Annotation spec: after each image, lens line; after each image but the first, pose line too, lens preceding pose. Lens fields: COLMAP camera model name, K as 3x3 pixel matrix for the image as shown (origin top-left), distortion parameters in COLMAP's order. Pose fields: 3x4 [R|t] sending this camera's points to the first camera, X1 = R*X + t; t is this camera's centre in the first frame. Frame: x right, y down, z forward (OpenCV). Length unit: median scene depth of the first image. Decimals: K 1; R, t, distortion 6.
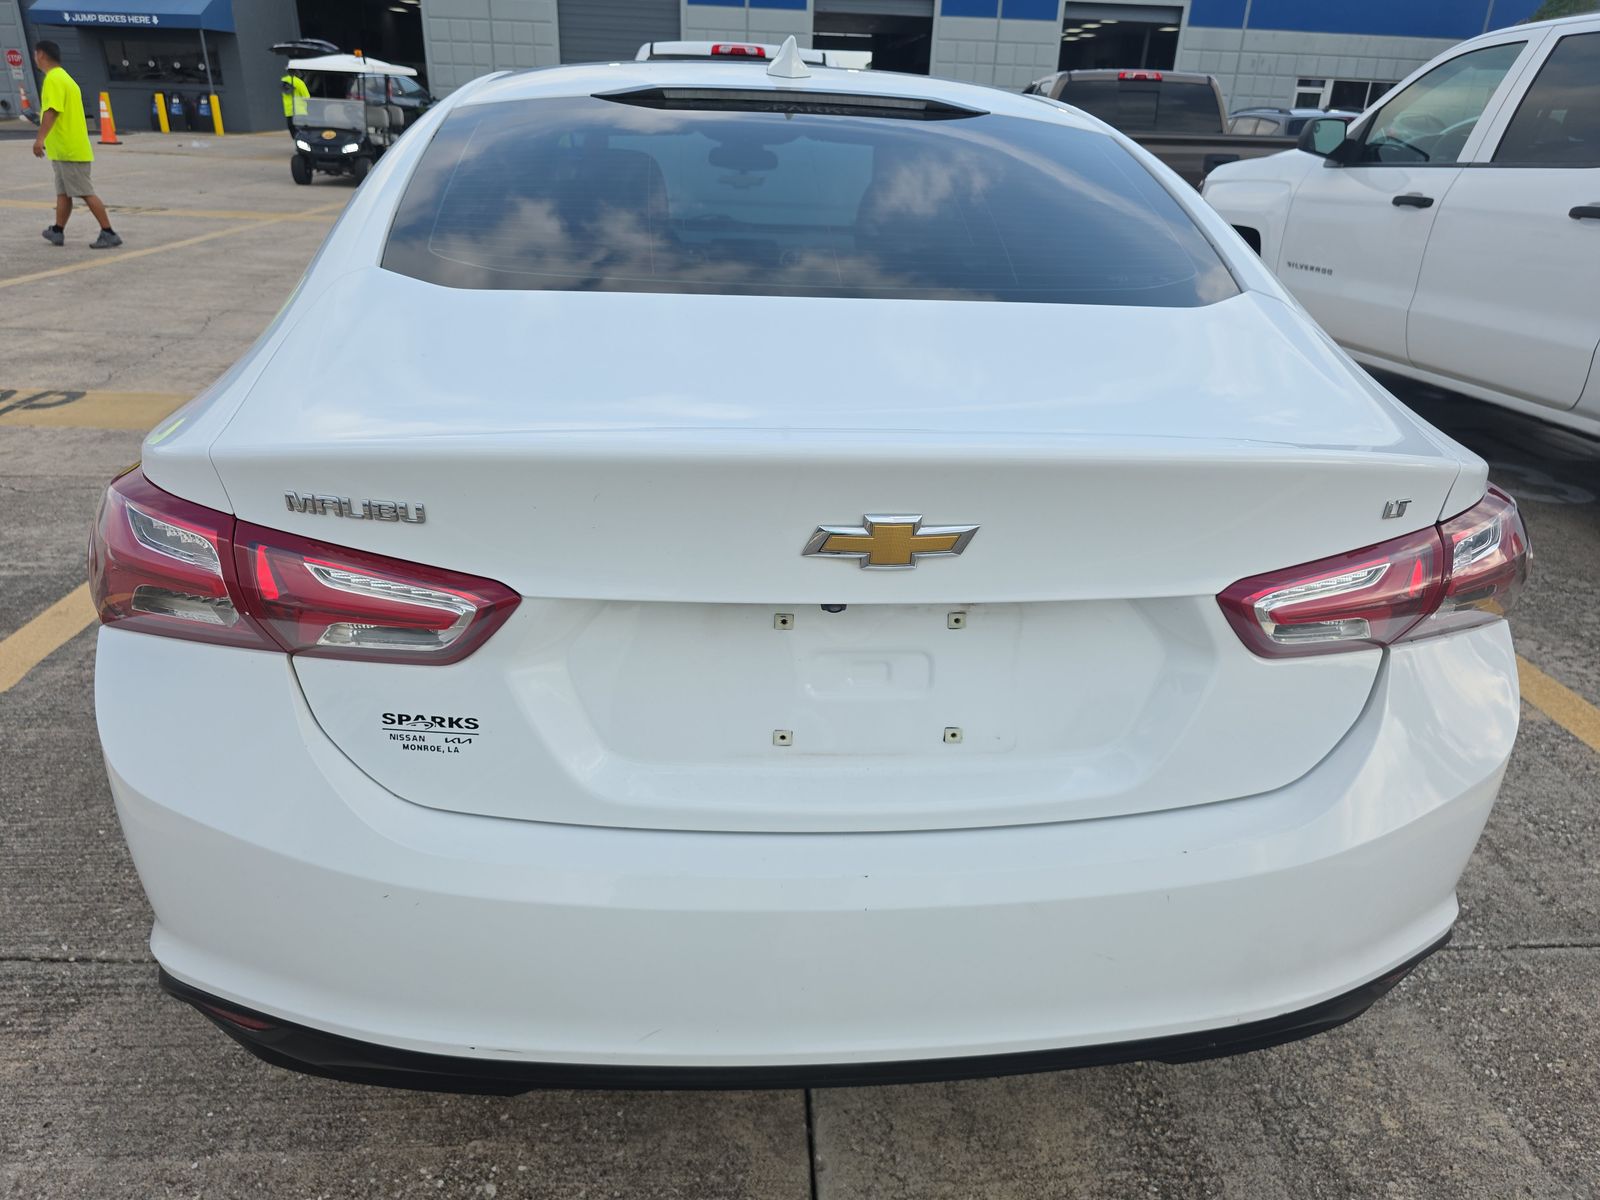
lens RADIAL K [[1087.1, 0, 802.0], [0, 1087.1, 662.9], [0, 0, 1]] dist [0.038204, -0.032528]
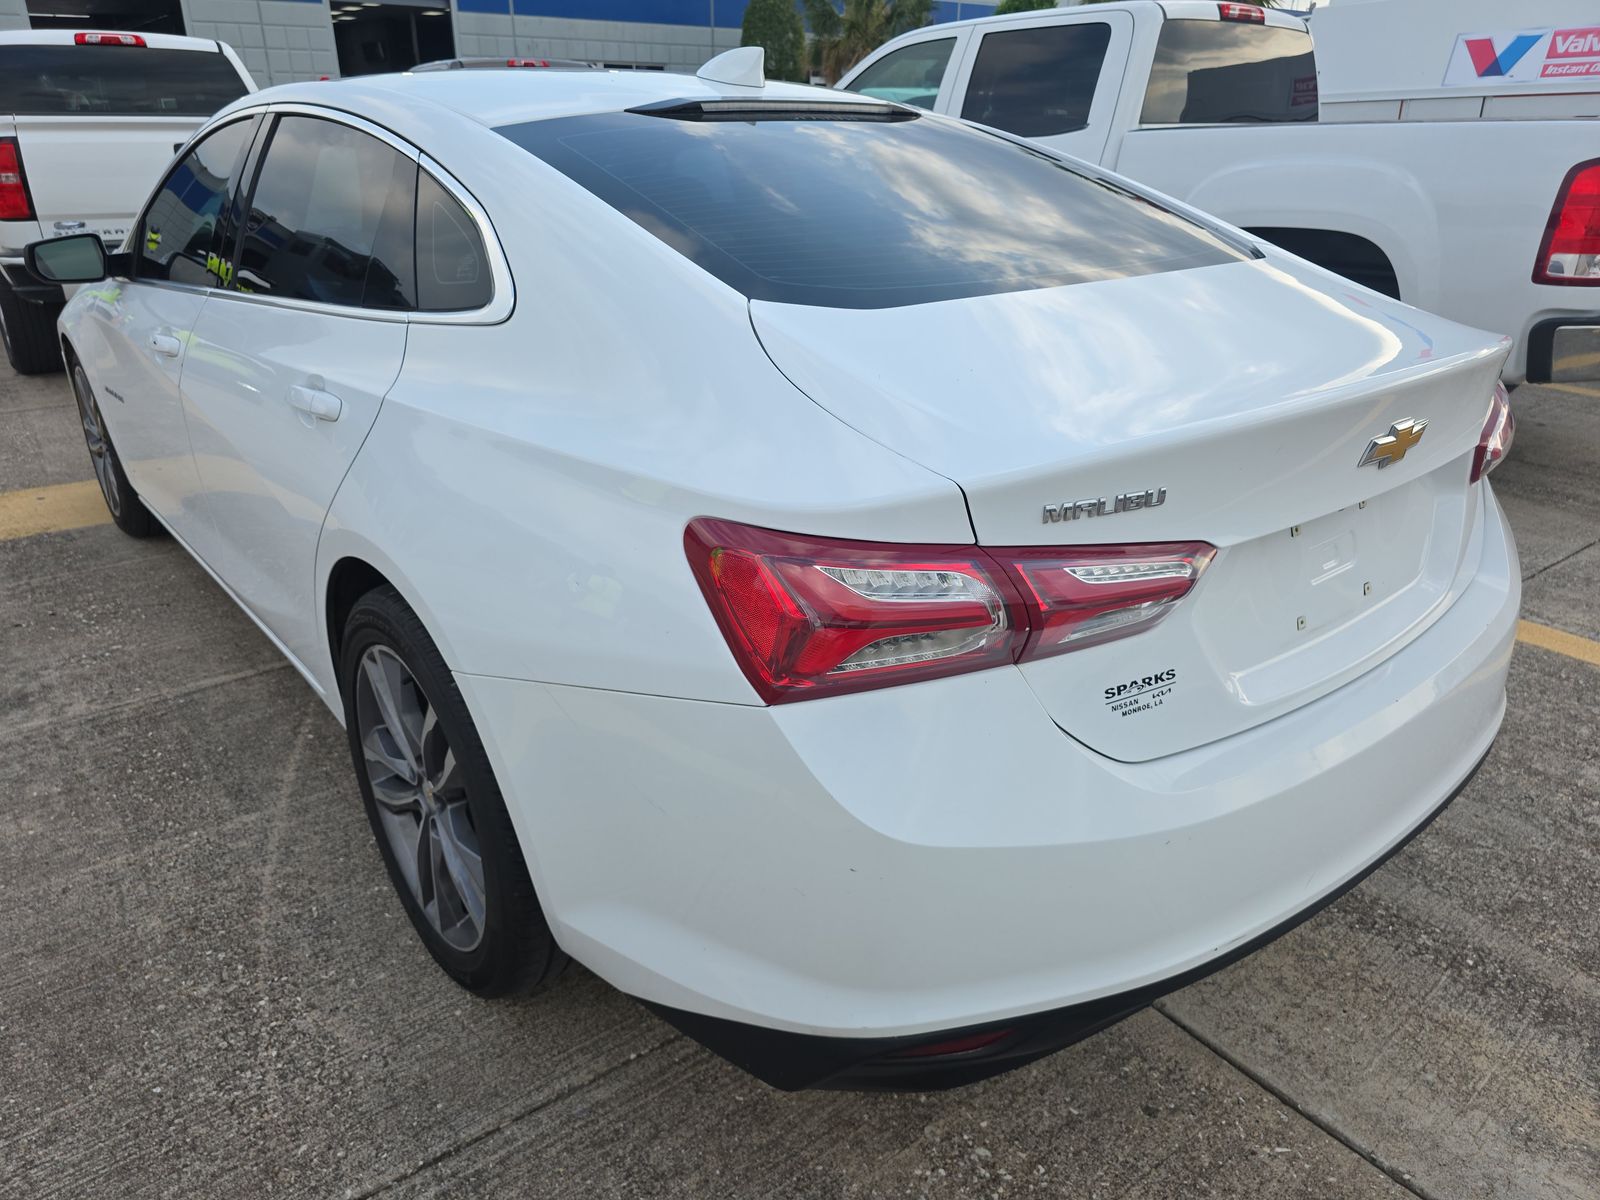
lens RADIAL K [[1087.1, 0, 802.0], [0, 1087.1, 662.9], [0, 0, 1]] dist [0.038204, -0.032528]
pose [[0.823710, -0.280693, 0.492659, -1.132532], [0.274685, 0.957648, 0.086357, -0.153762], [-0.496034, 0.064193, 0.865927, 0.196537]]
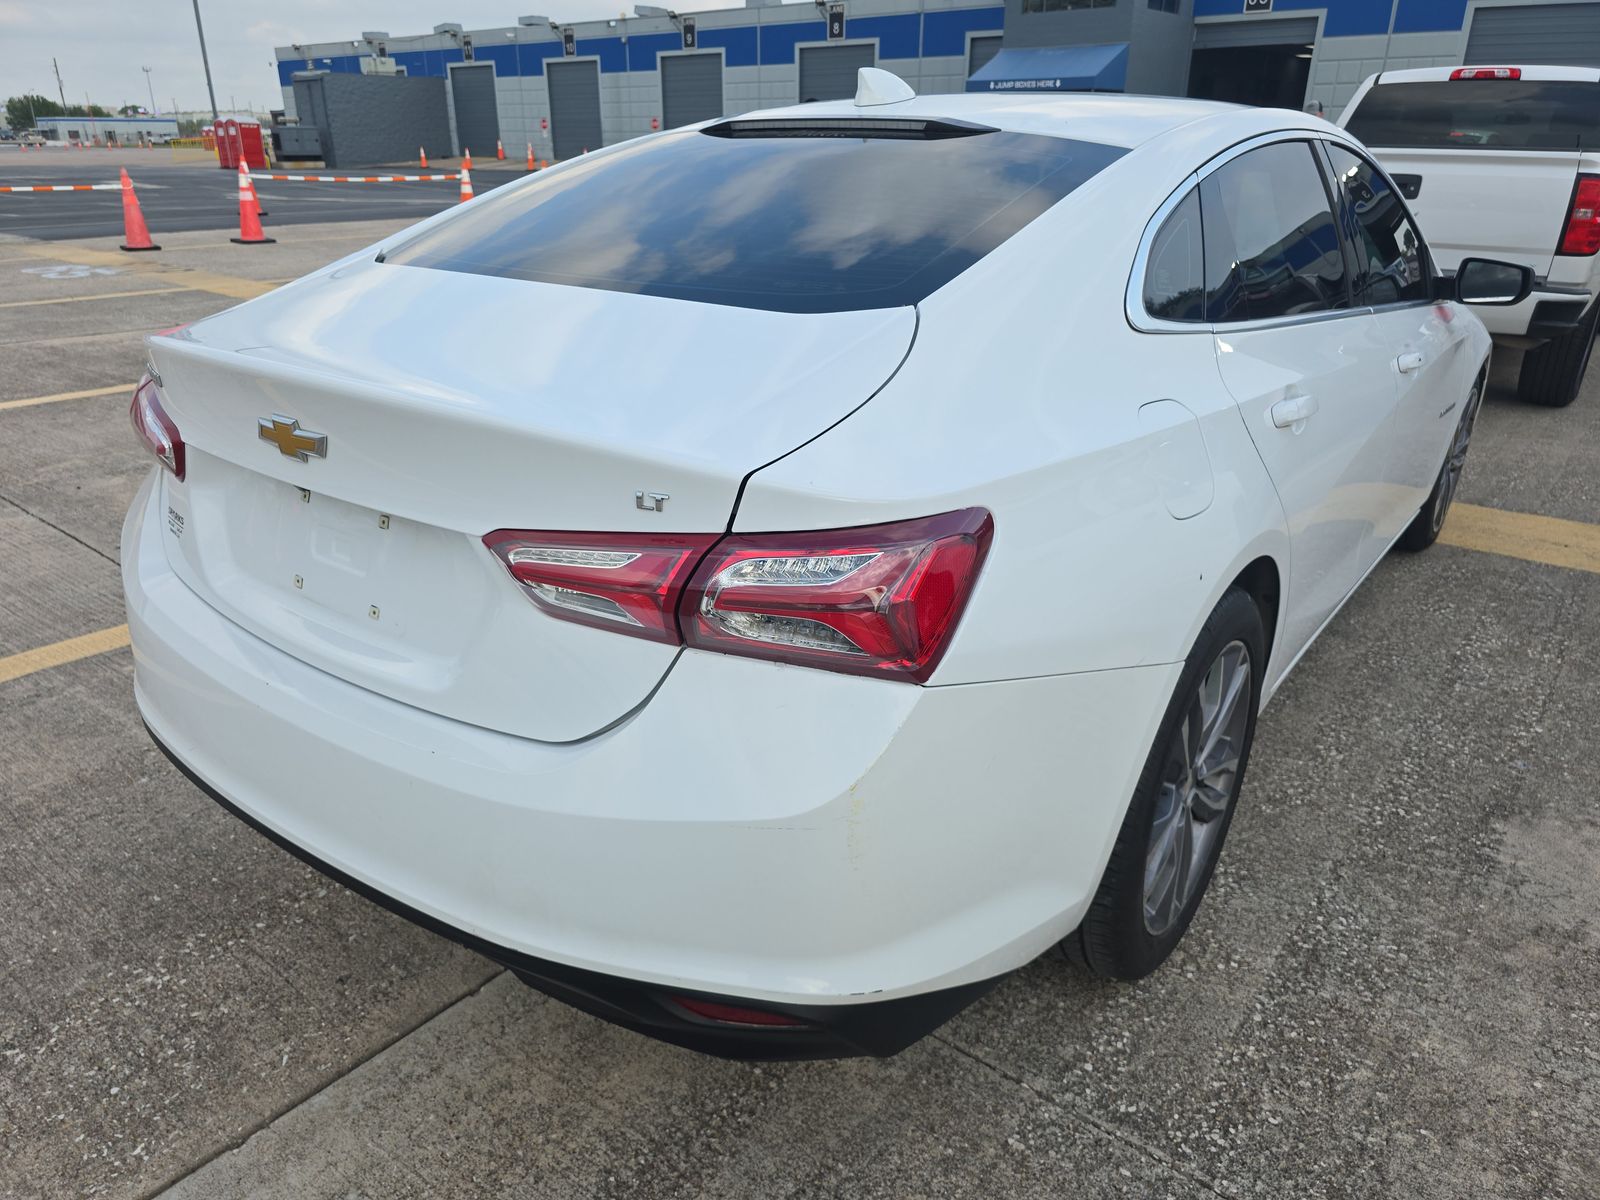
lens RADIAL K [[1097.9, 0, 776.0], [0, 1097.9, 637.9], [0, 0, 1]] dist [0.037075, -0.036344]
pose [[0.727250, 0.251279, -0.638723, 1.347983], [-0.286706, 0.956716, 0.049936, -0.106615], [0.623624, 0.146810, 0.767815, 0.302819]]
